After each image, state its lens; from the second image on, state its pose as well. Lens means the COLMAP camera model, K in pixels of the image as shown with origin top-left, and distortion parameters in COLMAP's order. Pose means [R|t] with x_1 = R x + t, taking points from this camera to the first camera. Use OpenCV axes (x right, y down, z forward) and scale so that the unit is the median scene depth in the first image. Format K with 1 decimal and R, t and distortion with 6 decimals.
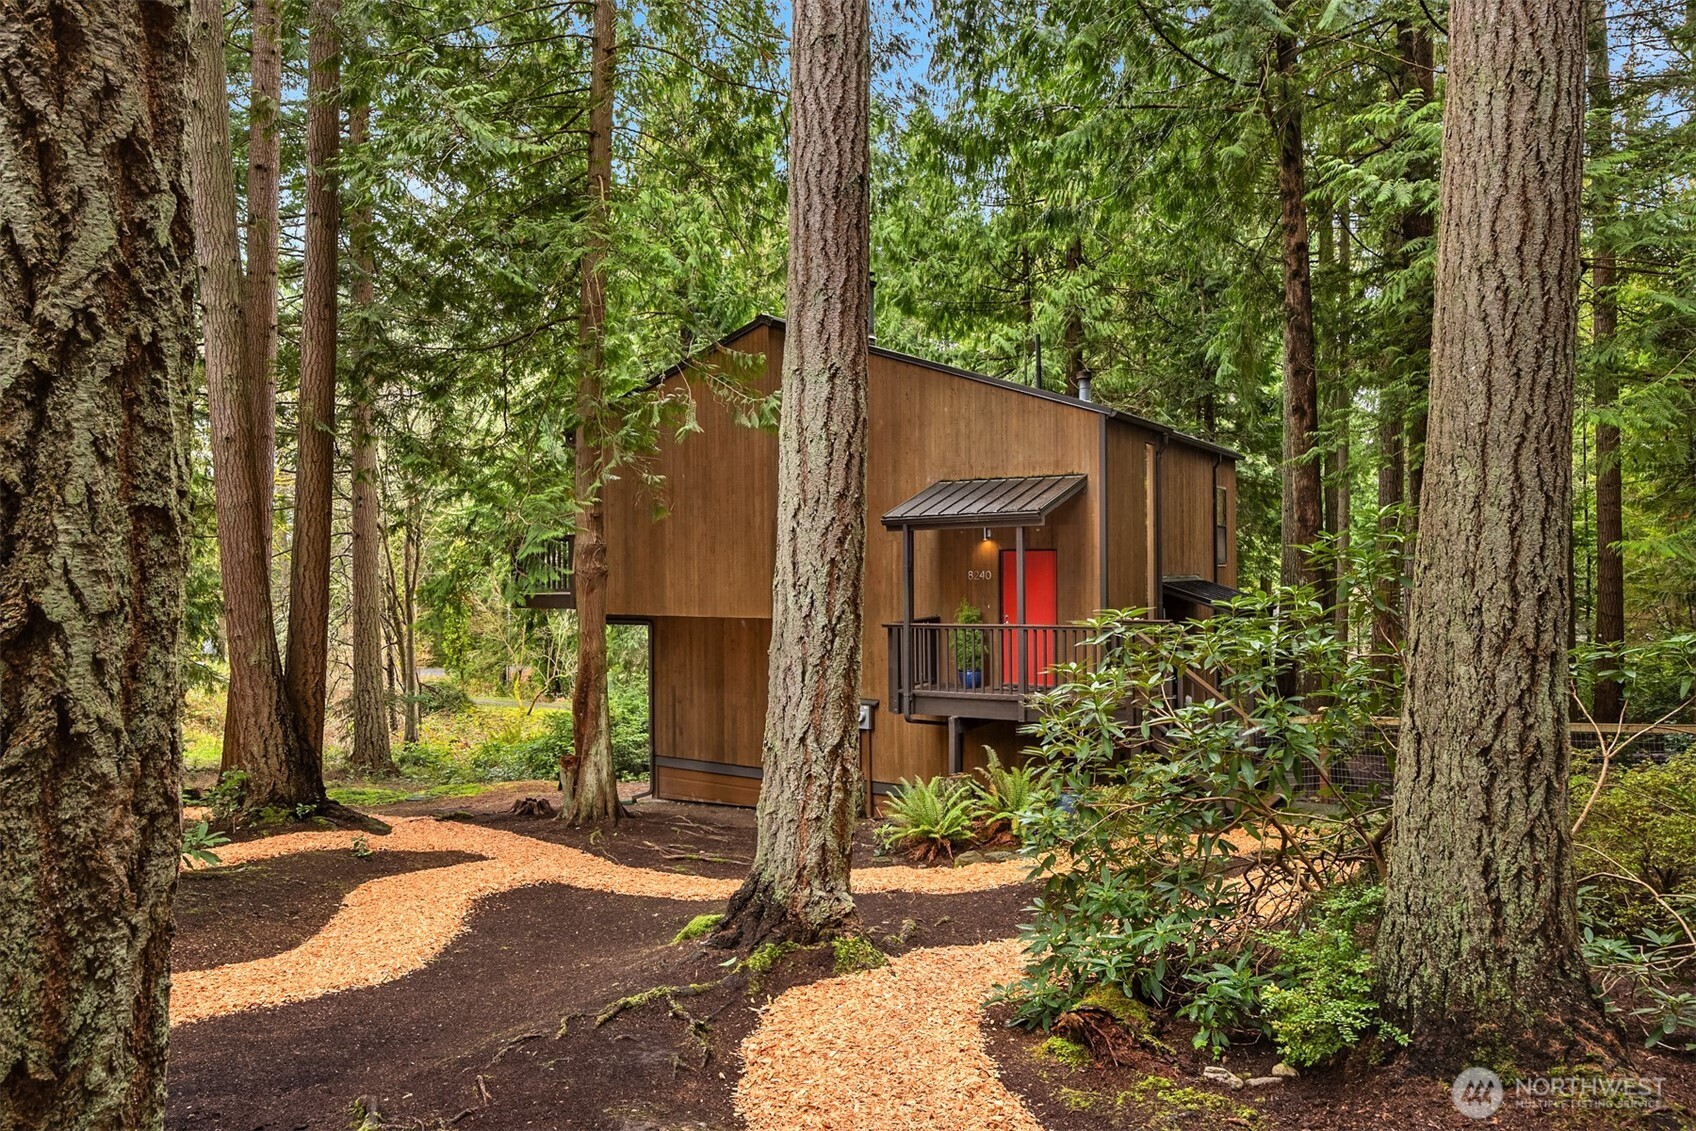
lens RADIAL K [[1188.9, 0, 848.0], [0, 1188.9, 565.5], [0, 0, 1]] dist [-0.003830, -0.000045]
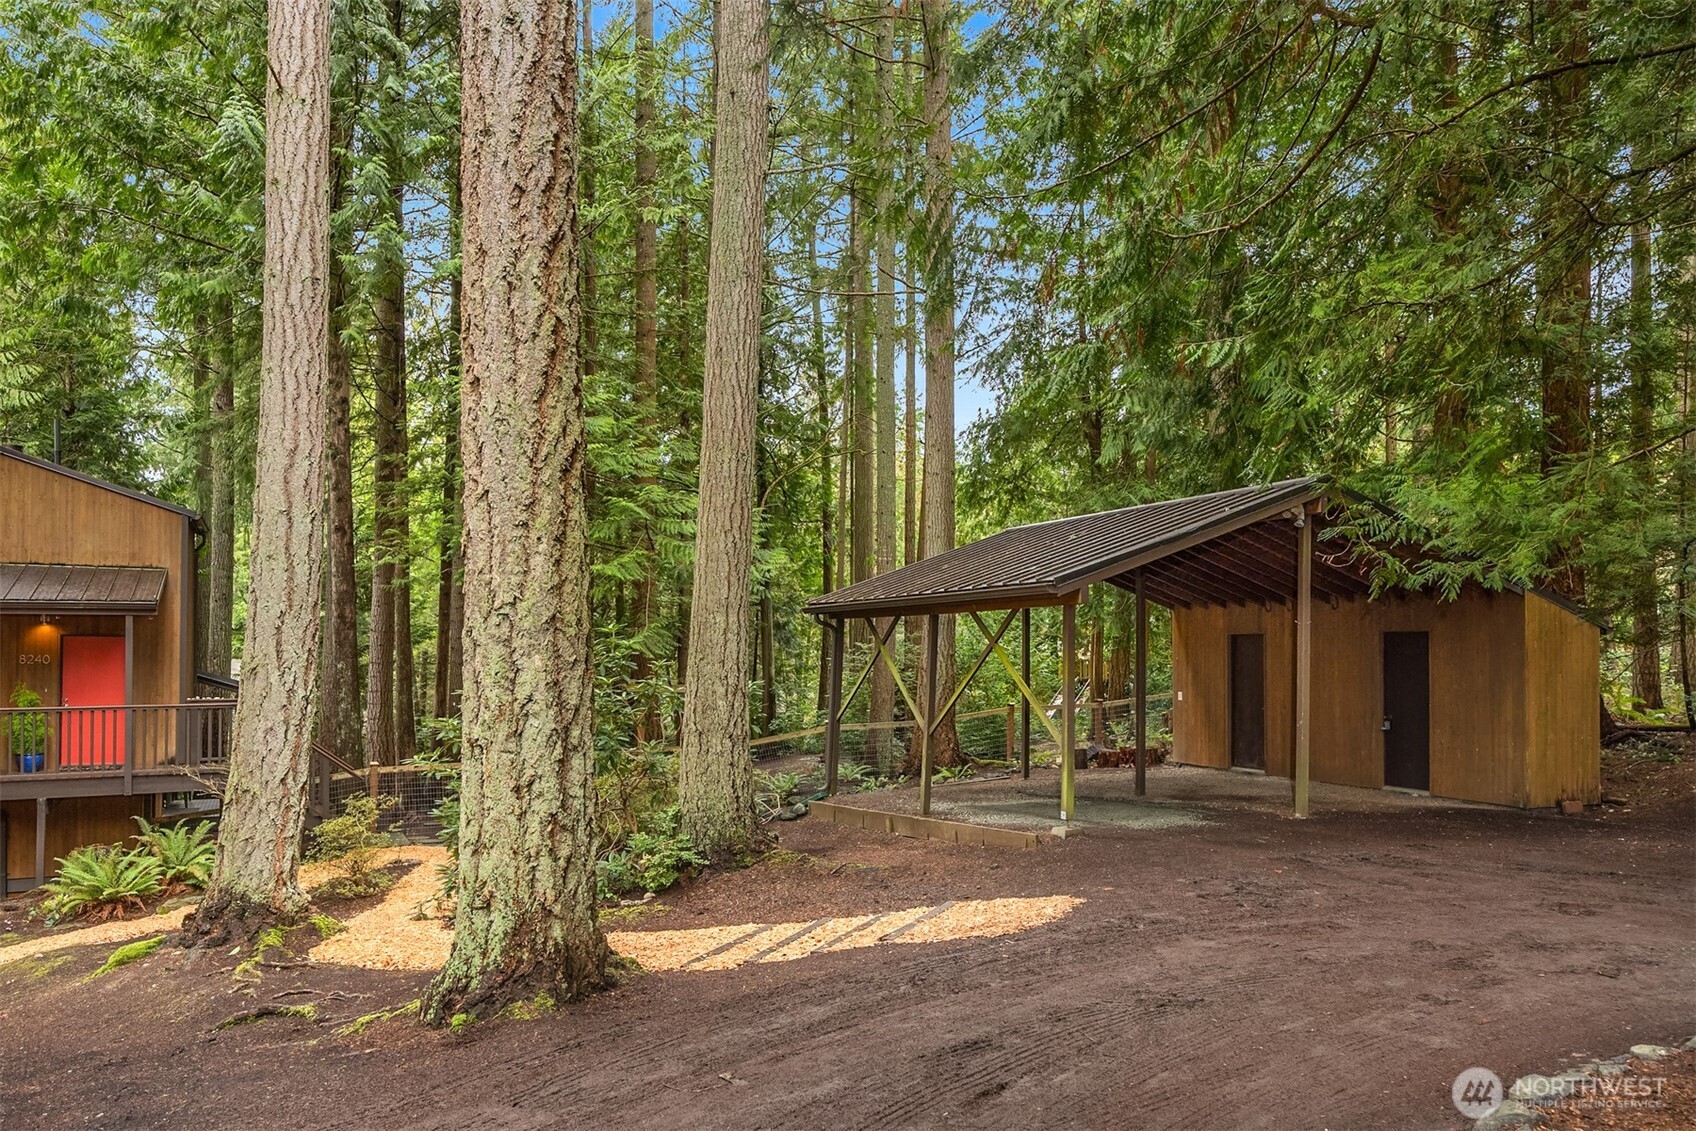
lens RADIAL K [[2462.3, 0, 848.0], [0, 2462.3, 565.5], [0, 0, 1]] dist [-0.011682, -0.019551]
pose [[0.419846, 0.038775, 0.906767, -2.379257], [-0.011739, 0.999235, -0.037293, -0.002839], [-0.907520, 0.005012, 0.419980, -0.797518]]
